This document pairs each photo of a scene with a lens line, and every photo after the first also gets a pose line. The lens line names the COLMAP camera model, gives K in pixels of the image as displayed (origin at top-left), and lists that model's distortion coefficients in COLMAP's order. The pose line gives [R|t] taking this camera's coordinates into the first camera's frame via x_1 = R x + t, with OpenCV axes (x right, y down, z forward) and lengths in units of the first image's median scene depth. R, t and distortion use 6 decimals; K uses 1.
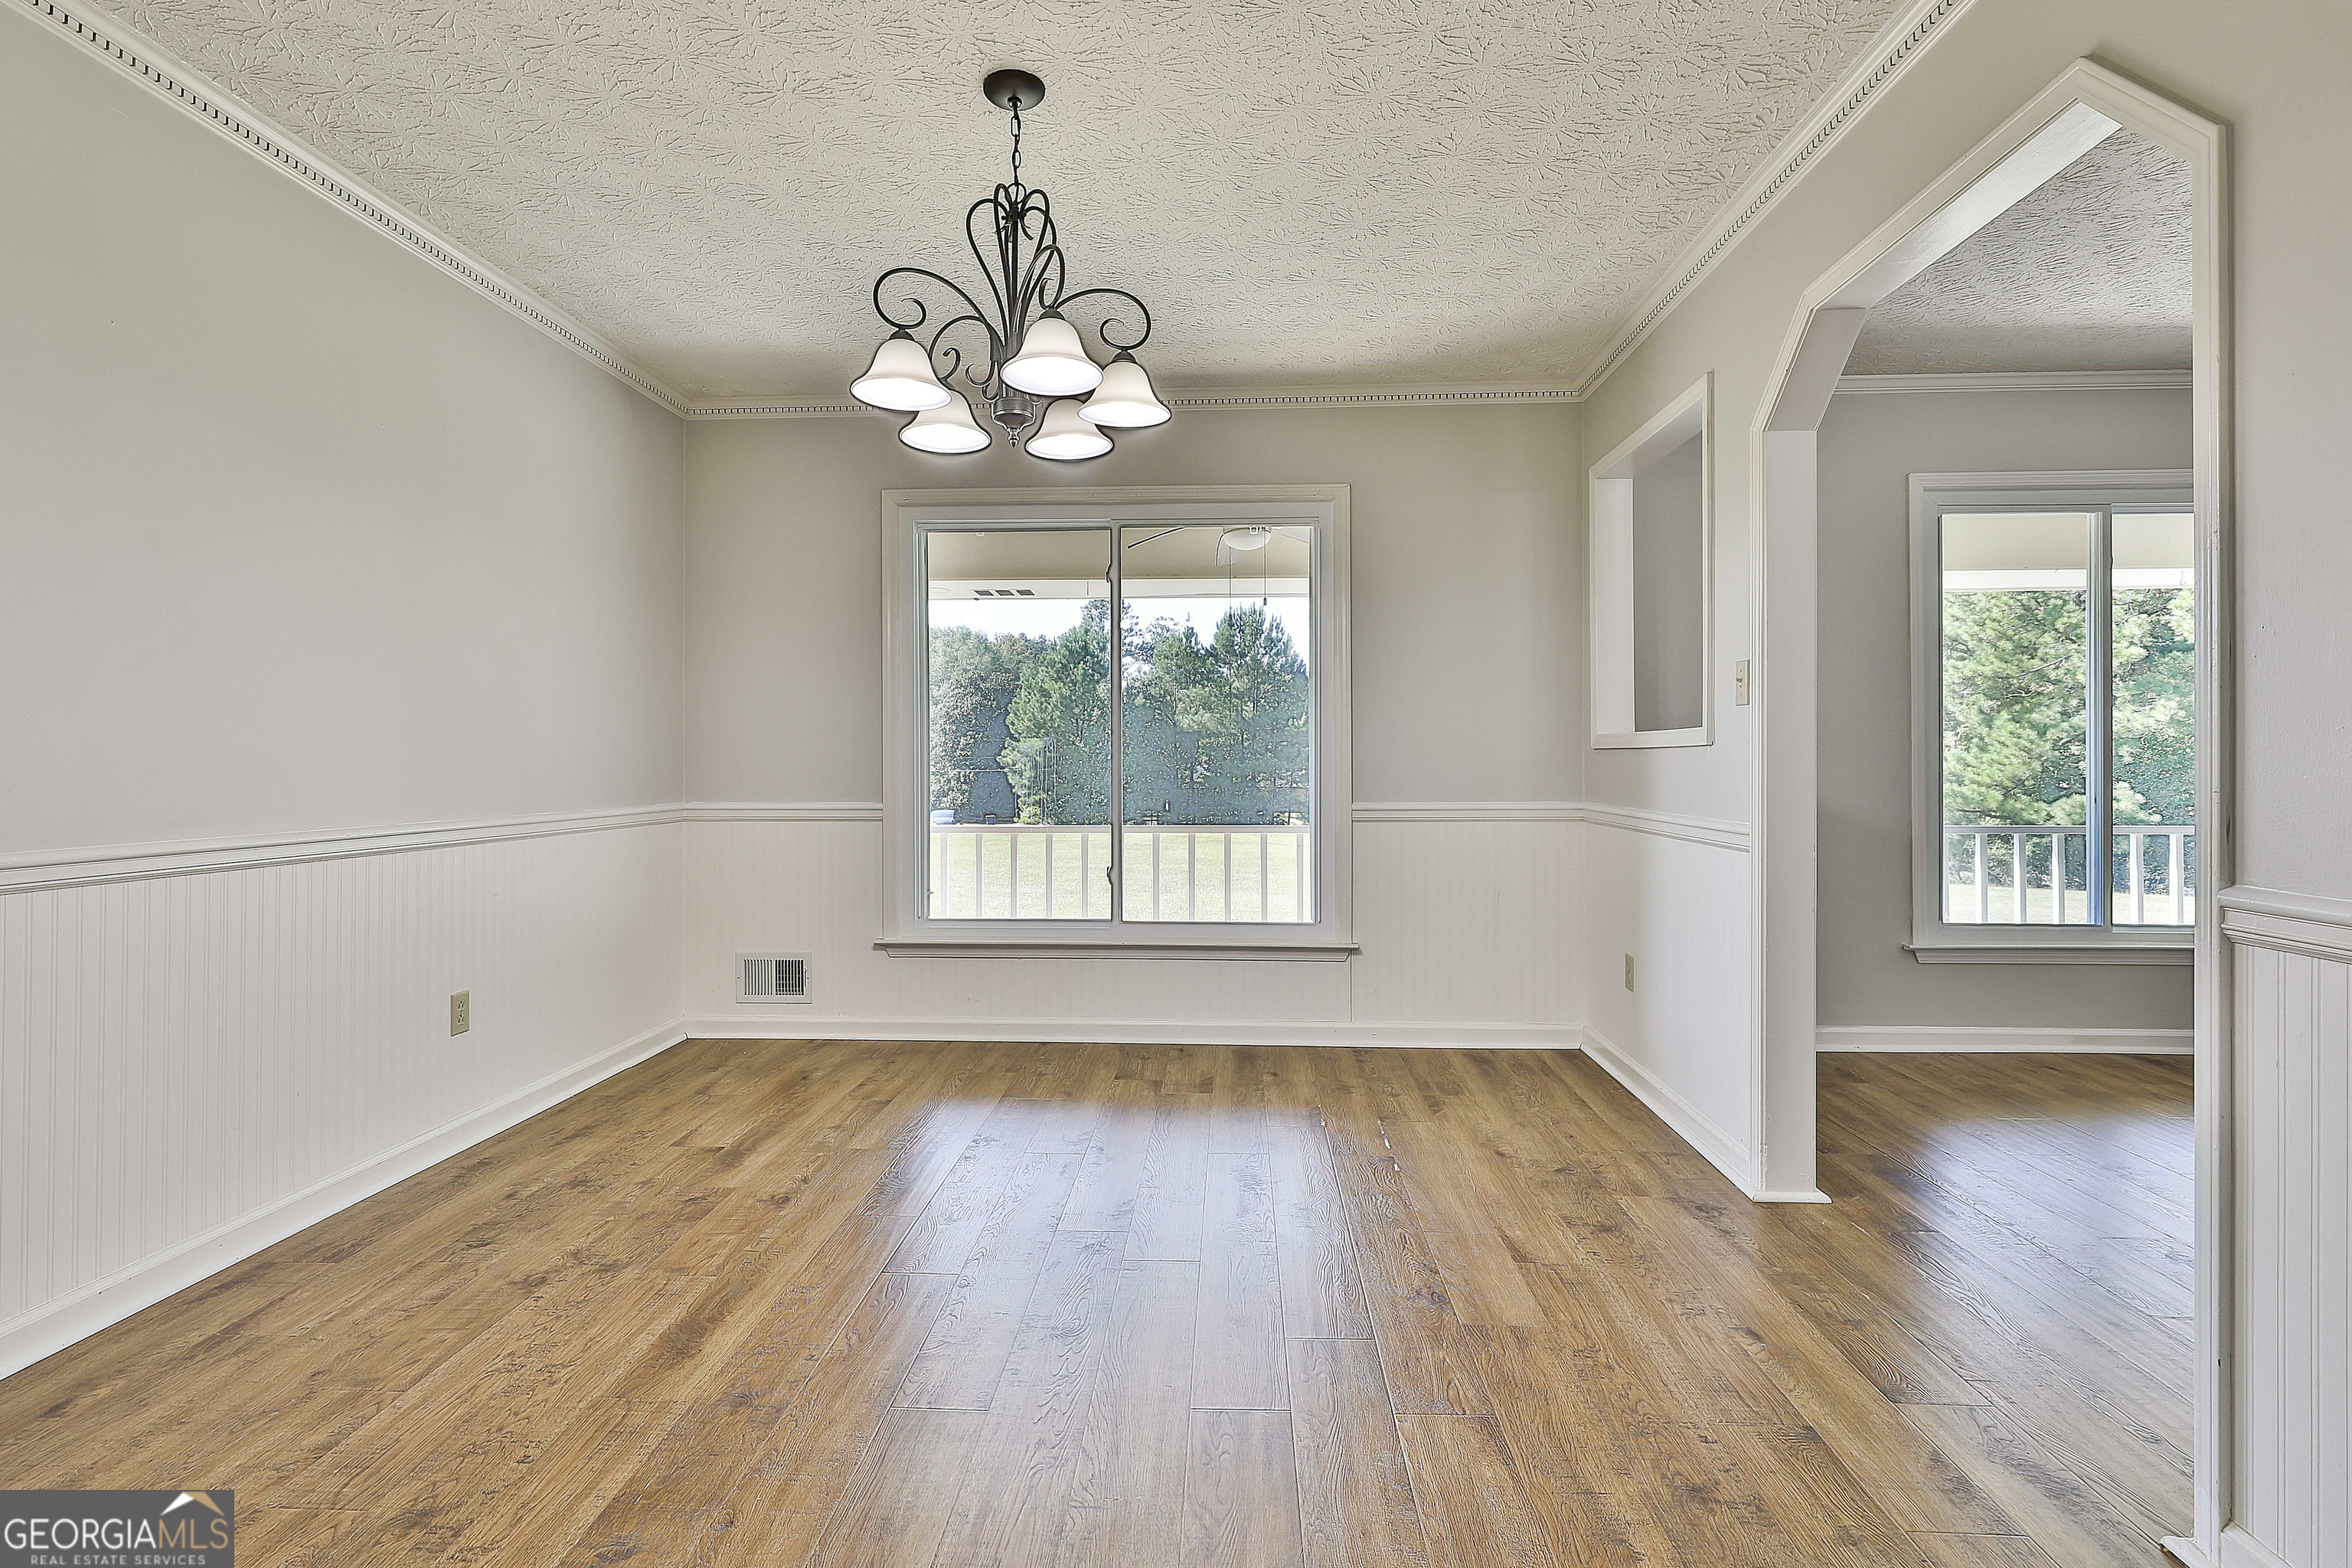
lens RADIAL K [[1140.2, 0, 1176.1], [0, 1140.2, 765.7], [0, 0, 1]] dist [0.000626, -0.001753]
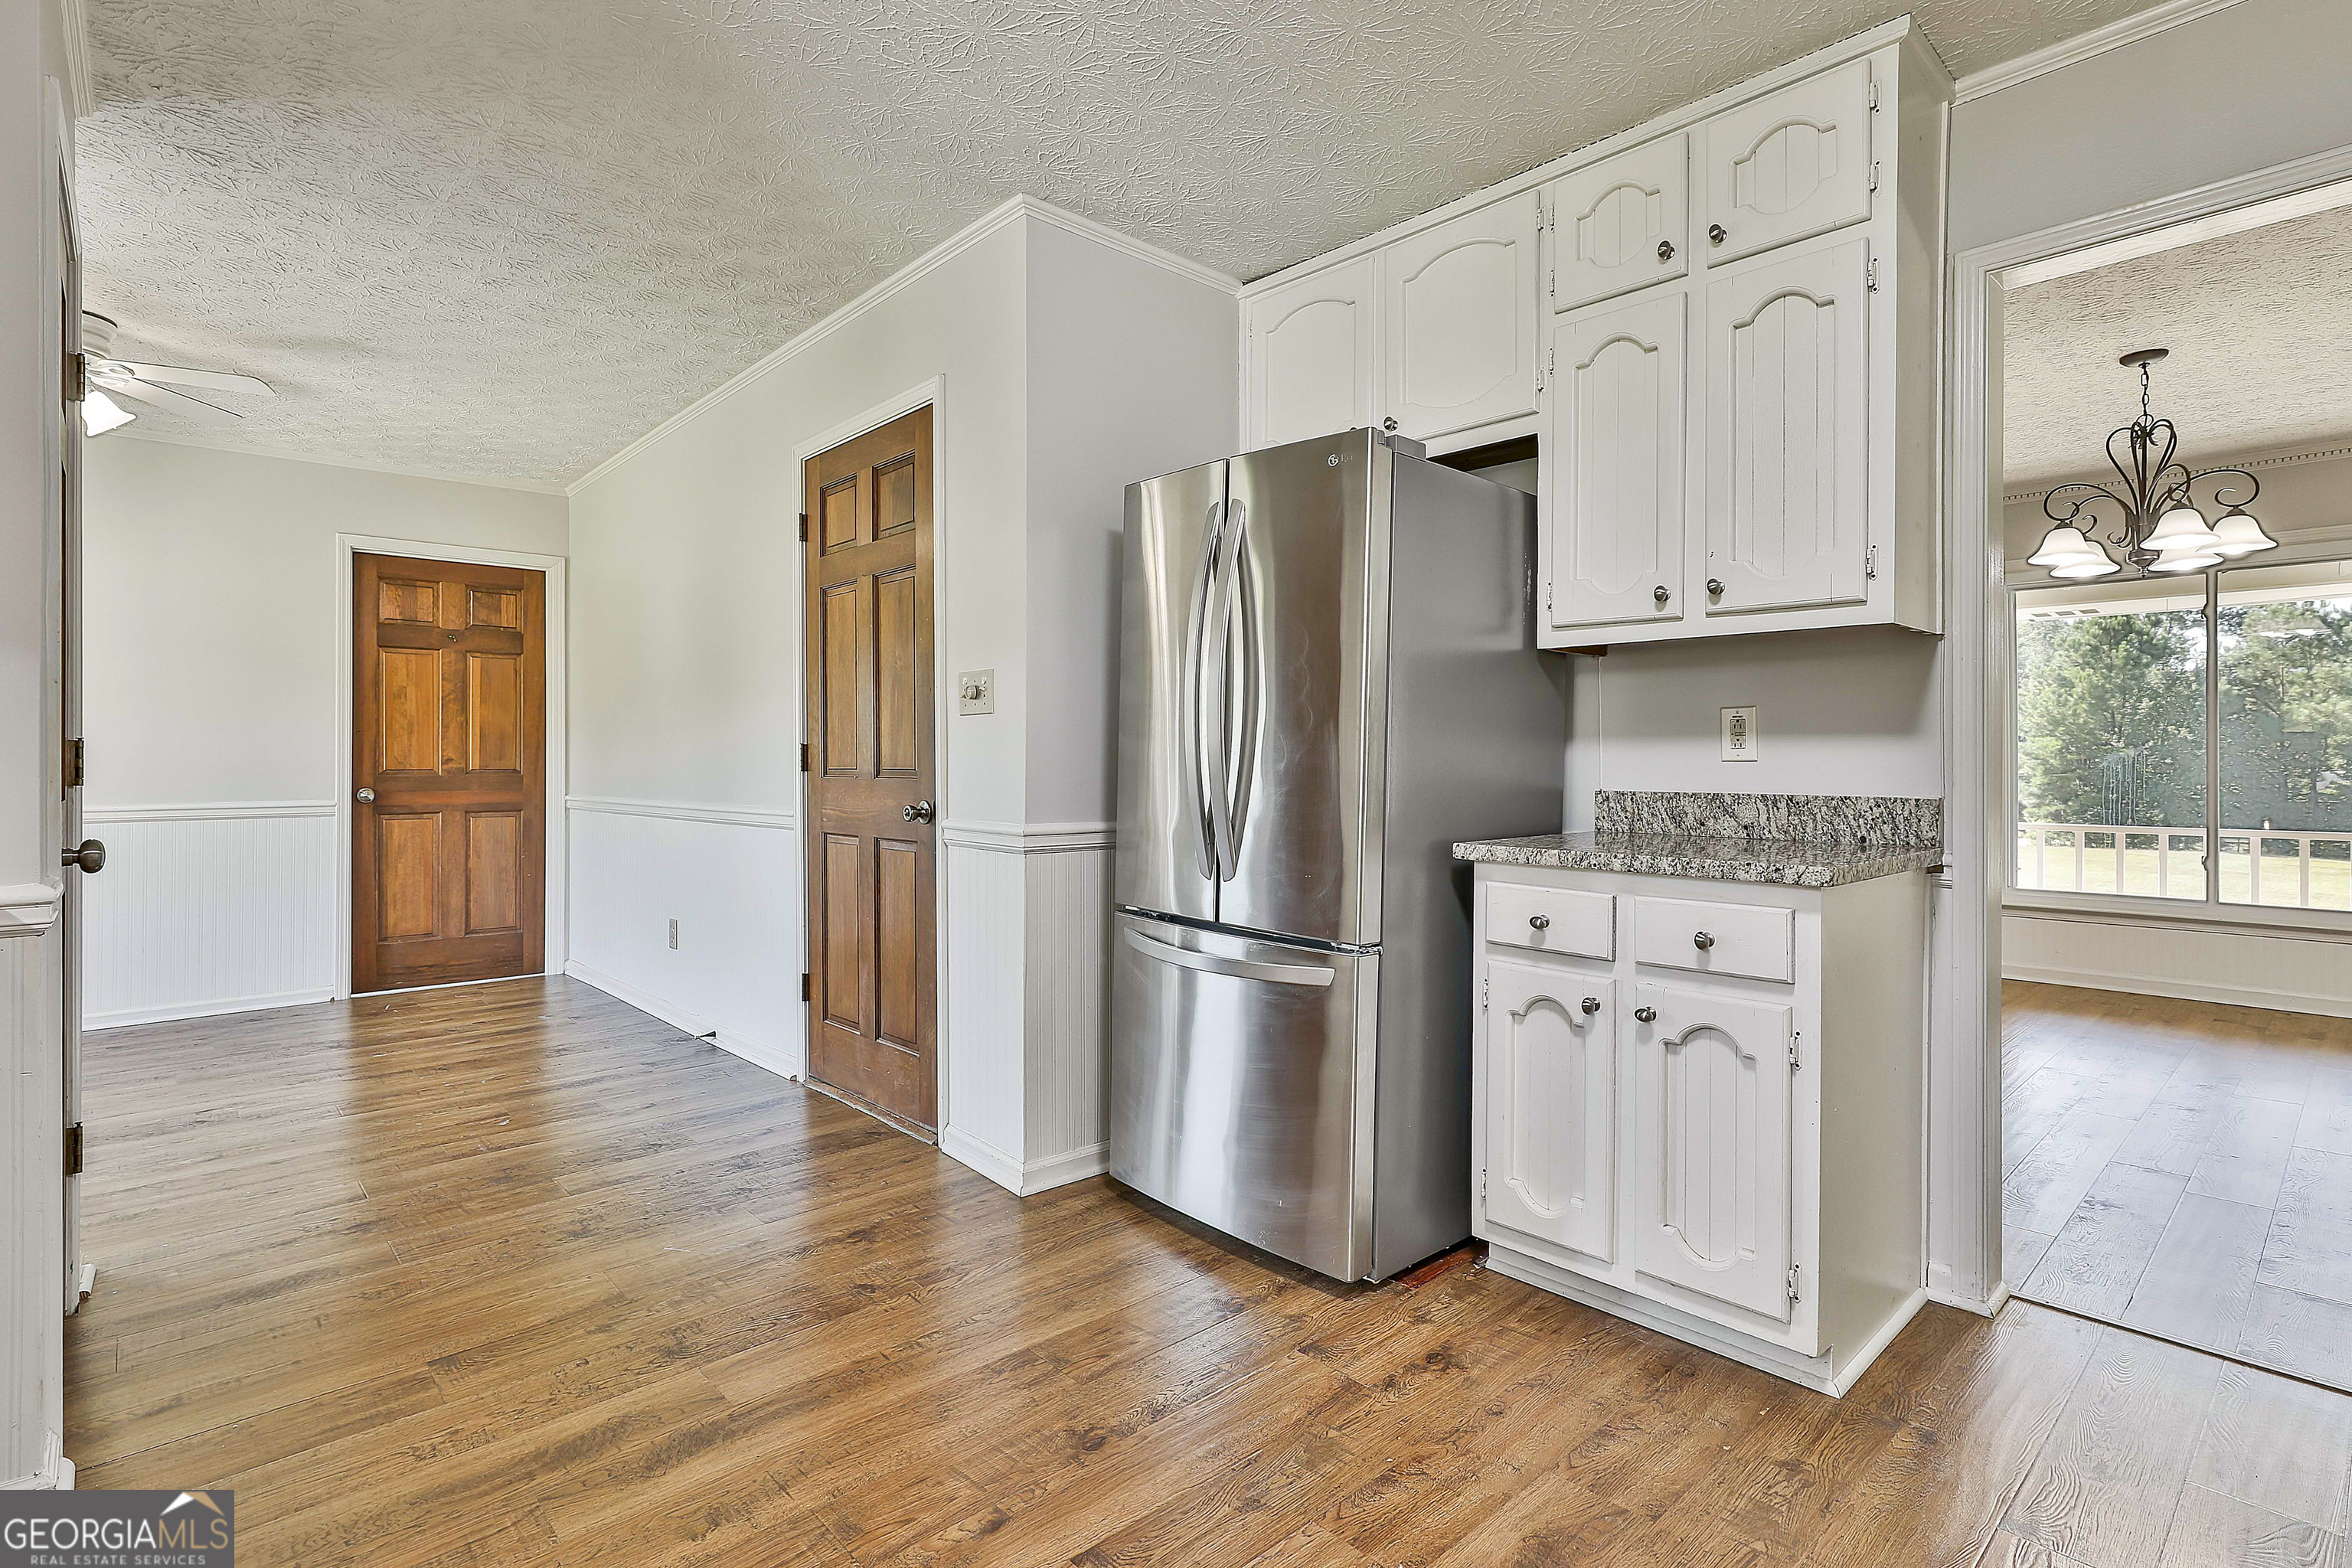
lens RADIAL K [[1140.2, 0, 1176.1], [0, 1140.2, 765.7], [0, 0, 1]] dist [0.000626, -0.001753]
pose [[0.716461, 0.002811, -0.697621, 0.002345], [-0.004507, 0.999990, -0.000599, -0.001336], [0.697613, 0.003574, 0.716466, -0.615333]]
